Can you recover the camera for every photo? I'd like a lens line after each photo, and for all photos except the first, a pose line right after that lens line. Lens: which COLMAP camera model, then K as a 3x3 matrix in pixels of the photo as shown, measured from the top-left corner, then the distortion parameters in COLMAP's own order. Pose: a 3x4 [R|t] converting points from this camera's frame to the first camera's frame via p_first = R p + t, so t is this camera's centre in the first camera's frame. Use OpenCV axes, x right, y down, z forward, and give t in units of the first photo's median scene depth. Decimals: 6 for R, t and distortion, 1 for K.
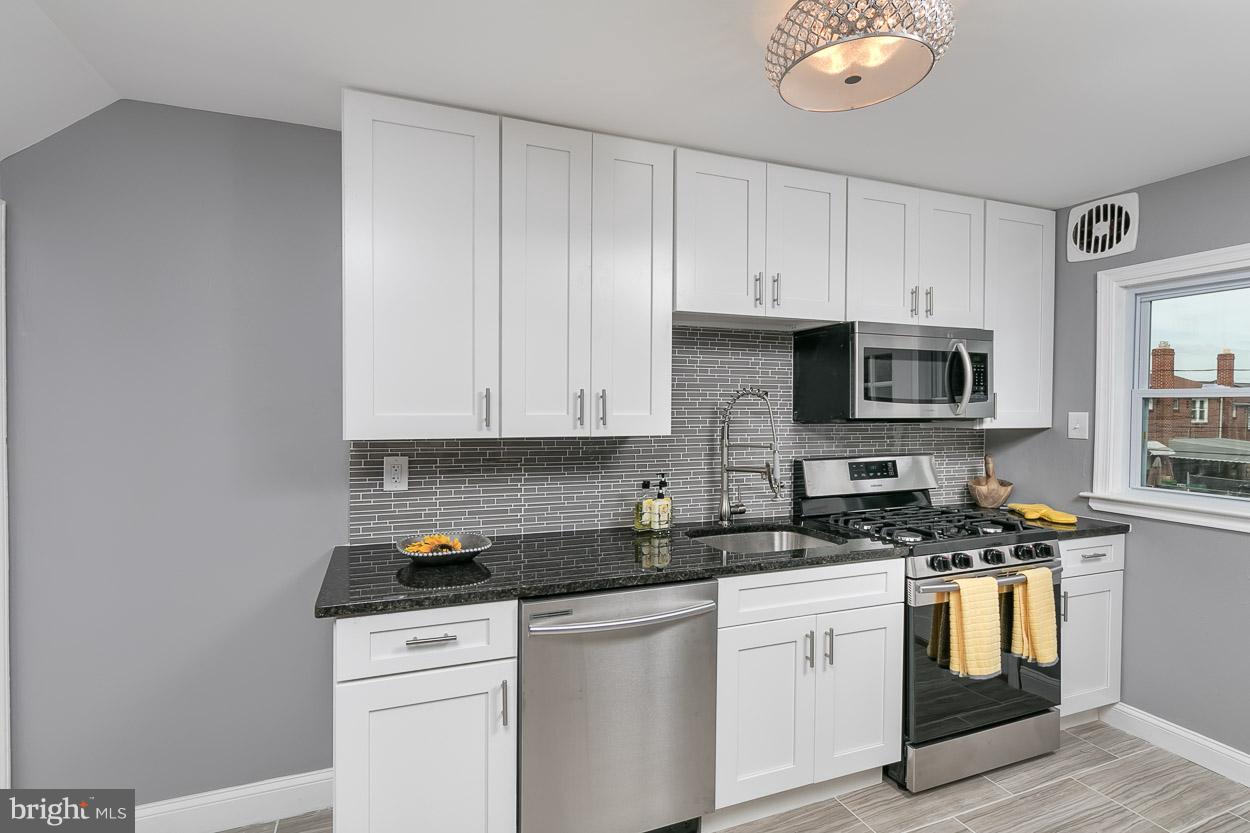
lens RADIAL K [[622.1, 0, 494.5], [0, 622.1, 418.9], [0, 0, 1]] dist [-0.001671, -0.001127]
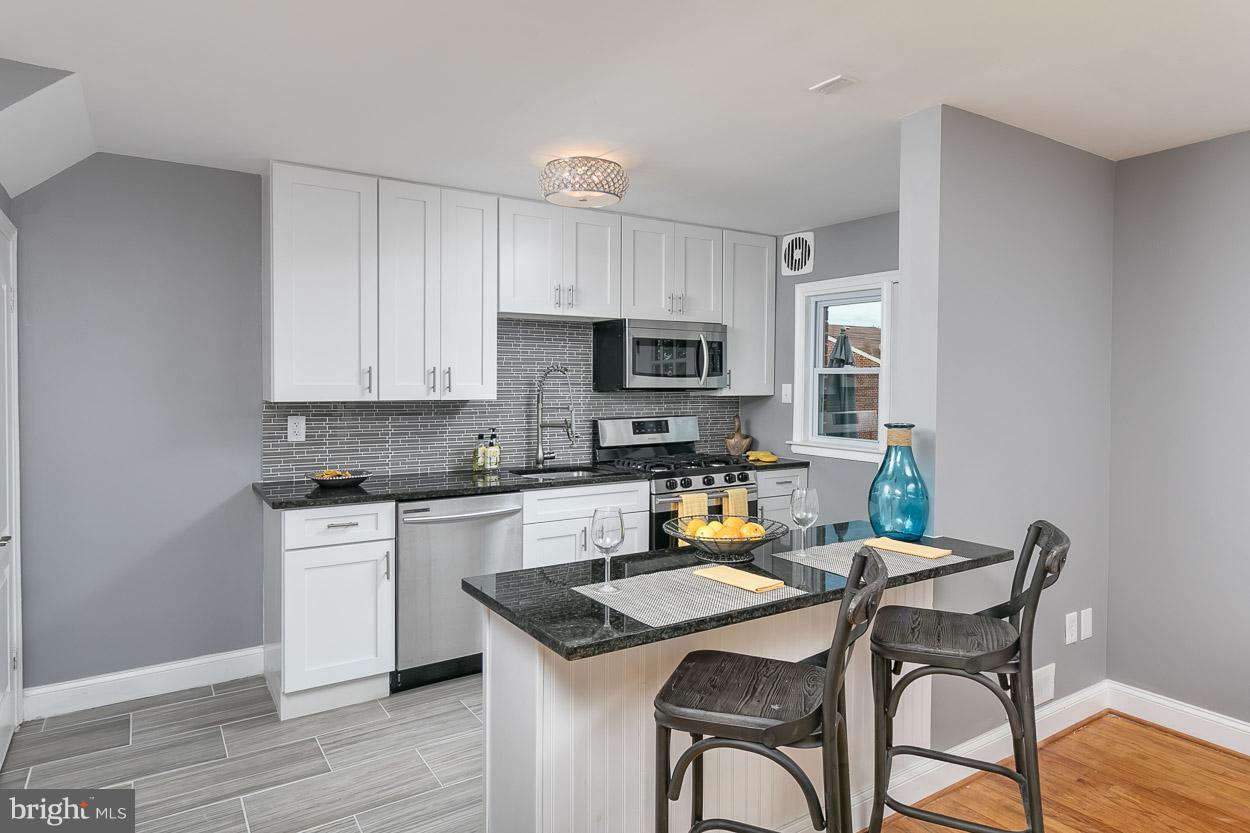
lens RADIAL K [[726.7, 0, 507.1], [0, 726.7, 396.4], [0, 0, 1]] dist [0.000207, 0.000456]
pose [[0.969543, -0.003858, 0.244890, -0.086727], [0.002761, 0.999985, 0.004825, 0.010101], [-0.244905, -0.004001, 0.969539, -0.538318]]
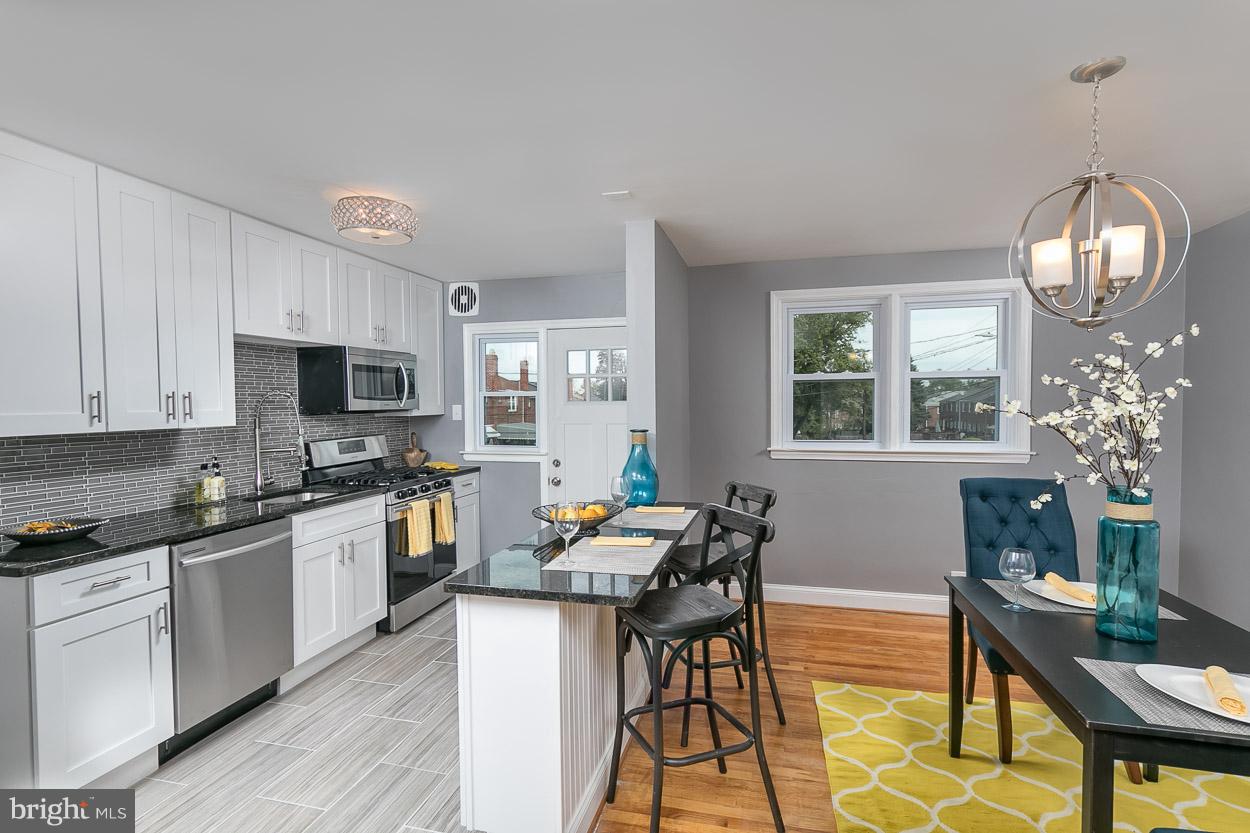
lens RADIAL K [[644.3, 0, 625.0], [0, 644.3, 416.5], [0, 0, 1]] dist [0.001469, 0.001687]
pose [[0.519361, -0.028489, 0.854080, -0.412639], [0.027061, 0.999491, 0.016884, 0.005468], [-0.854126, 0.014343, 0.519867, -0.390069]]
